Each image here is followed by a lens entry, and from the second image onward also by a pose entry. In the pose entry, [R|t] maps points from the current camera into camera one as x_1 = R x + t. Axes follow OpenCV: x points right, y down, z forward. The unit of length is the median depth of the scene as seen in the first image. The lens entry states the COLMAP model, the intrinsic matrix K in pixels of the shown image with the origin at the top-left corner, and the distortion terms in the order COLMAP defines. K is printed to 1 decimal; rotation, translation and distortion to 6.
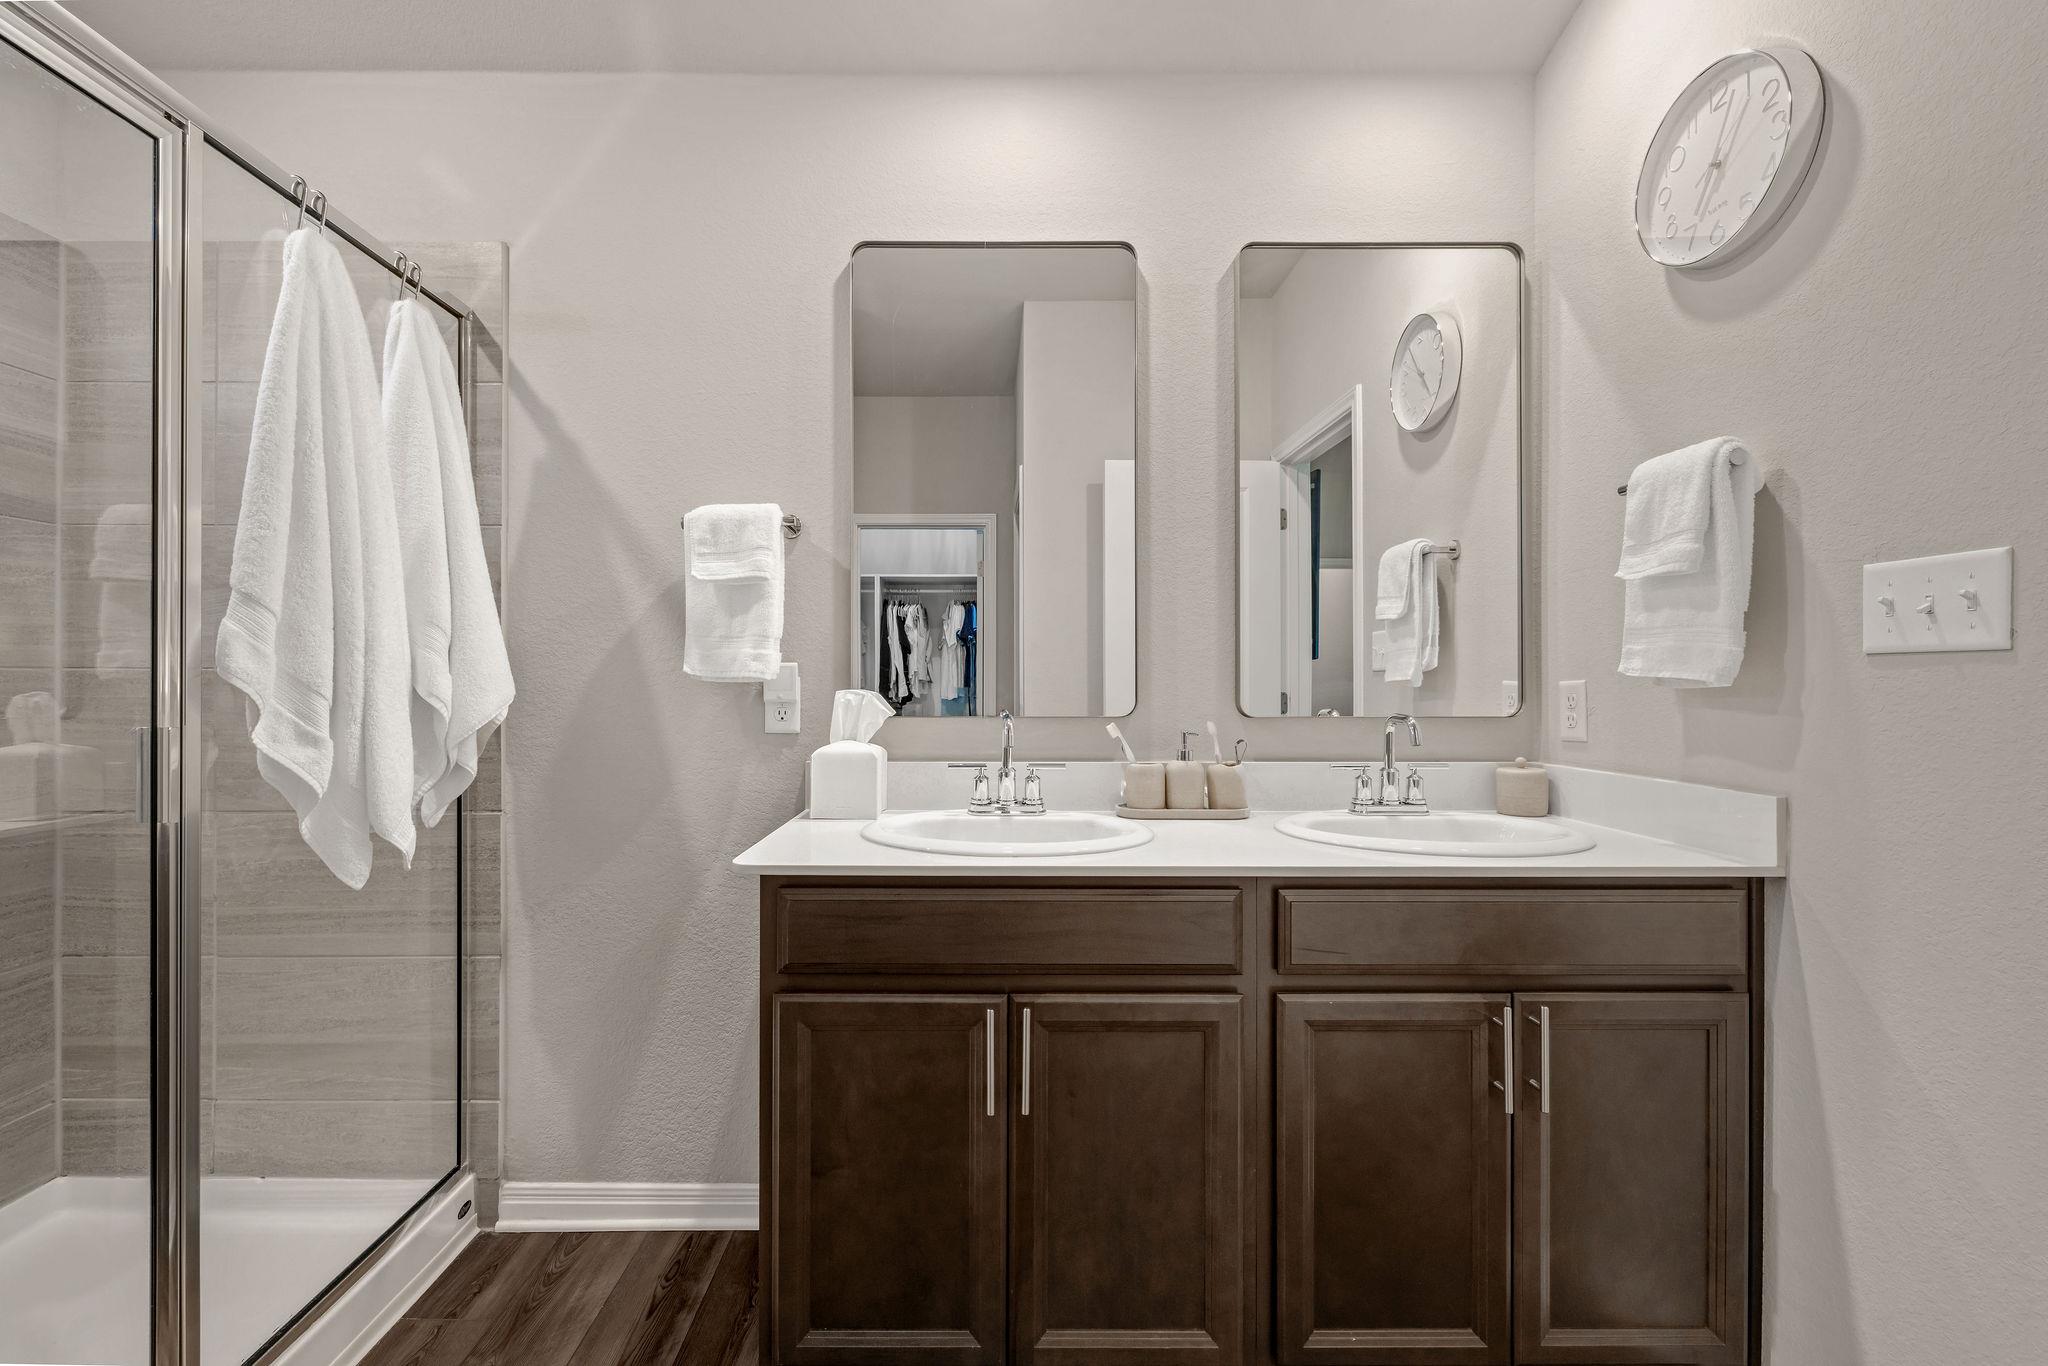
lens RADIAL K [[854.7, 0, 1023.5], [0, 854.7, 686.3], [0, 0, 1]] dist [0.004518, 0.000103]
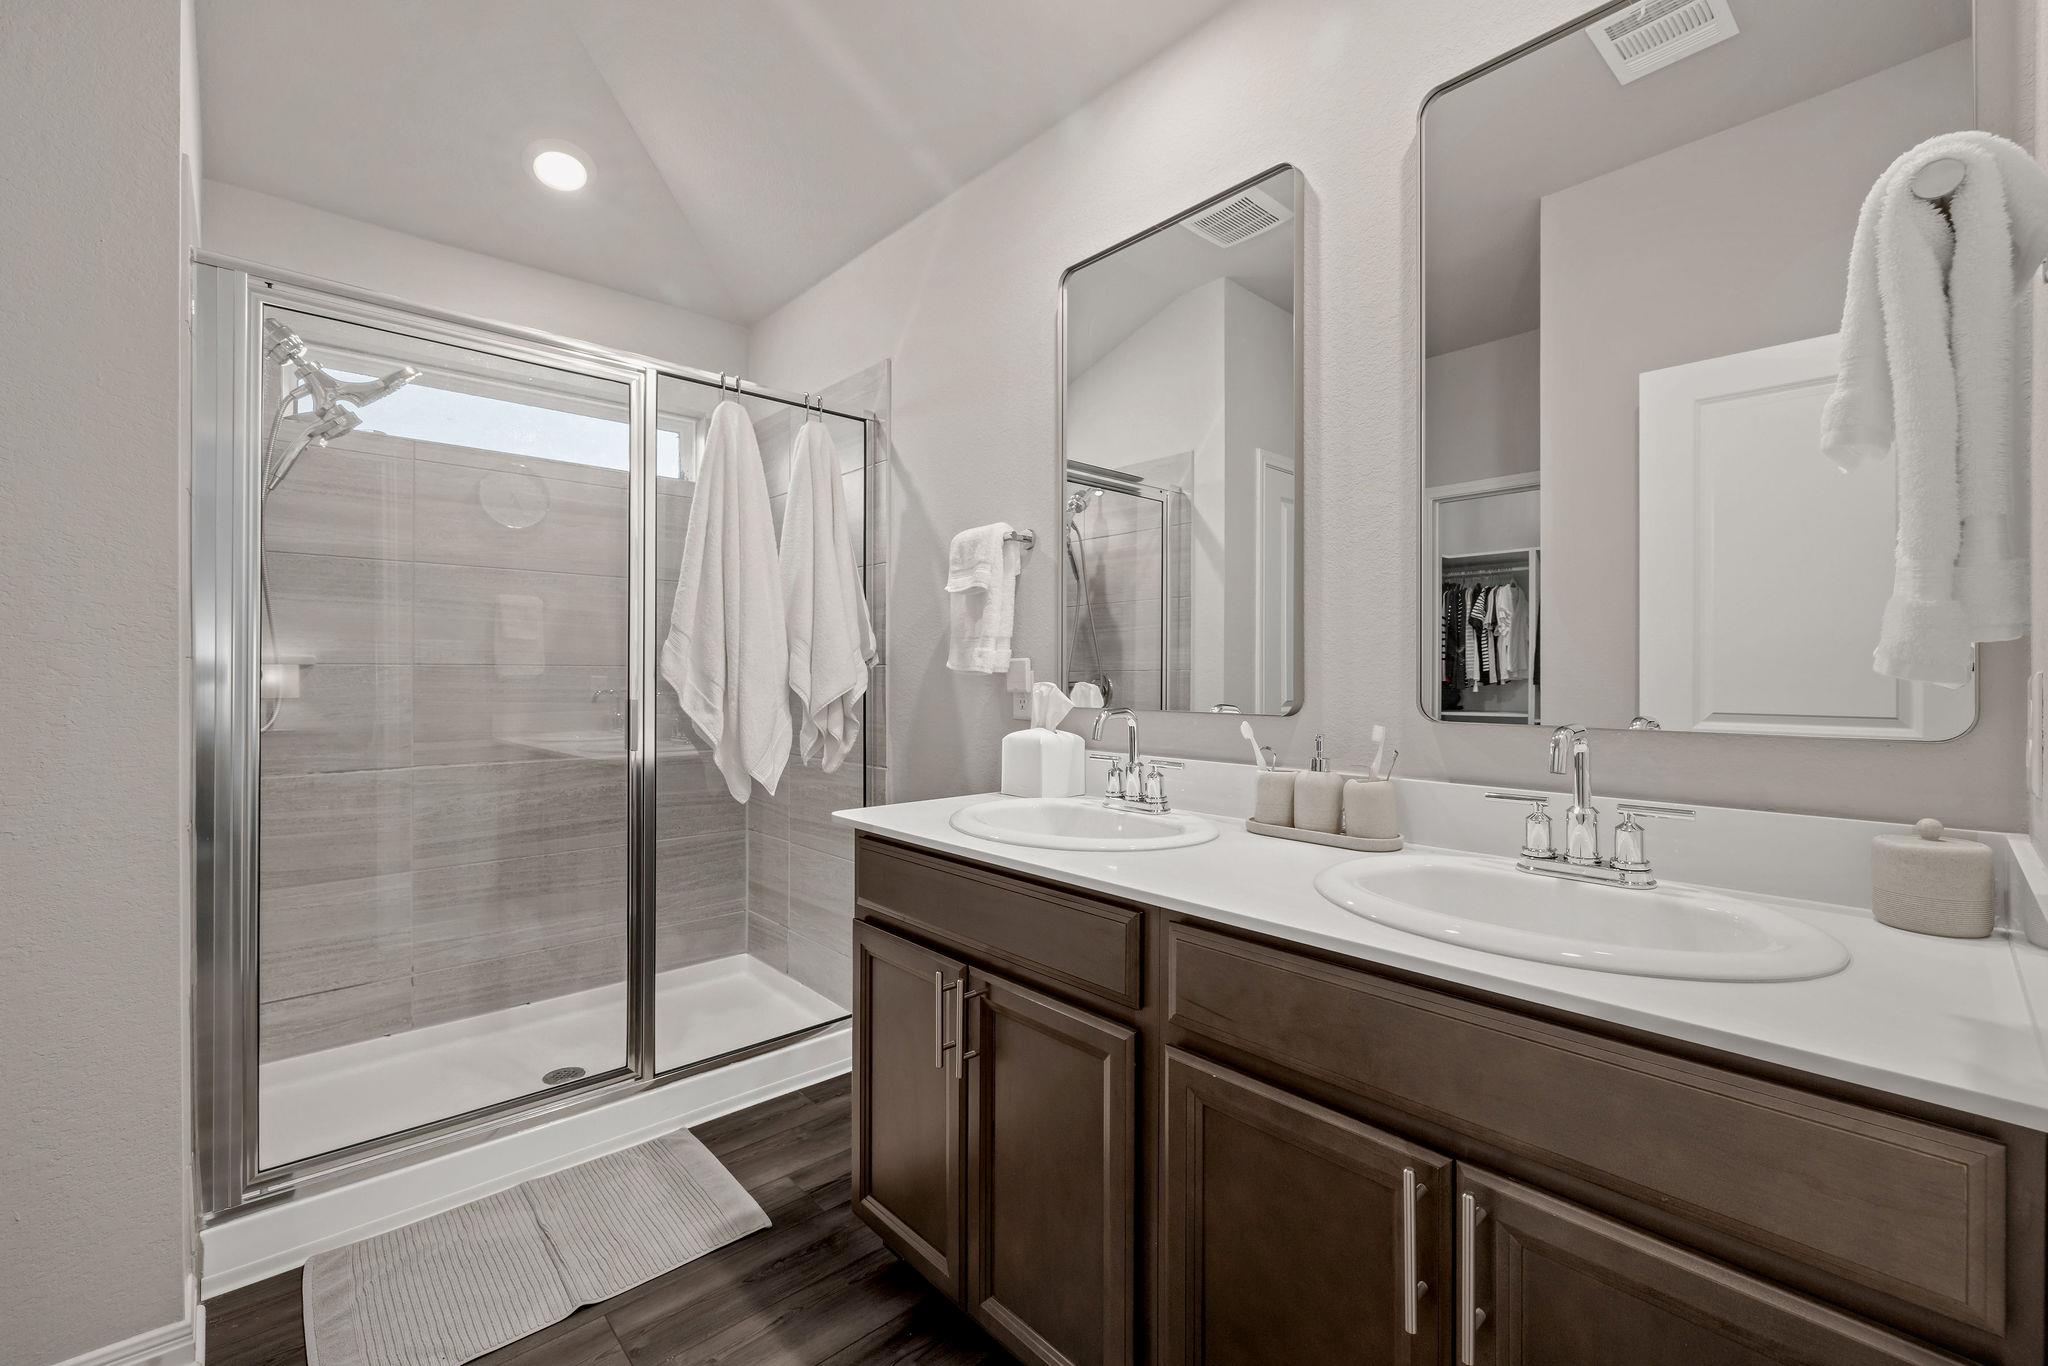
lens RADIAL K [[854.7, 0, 1007.2], [0, 854.7, 676.4], [0, 0, 1]] dist [0.004518, 0.000103]
pose [[0.670346, 0.001216, -0.742047, 0.597723], [-0.004064, 0.999990, -0.002032, -0.000963], [0.742037, 0.004378, 0.670344, 0.229025]]
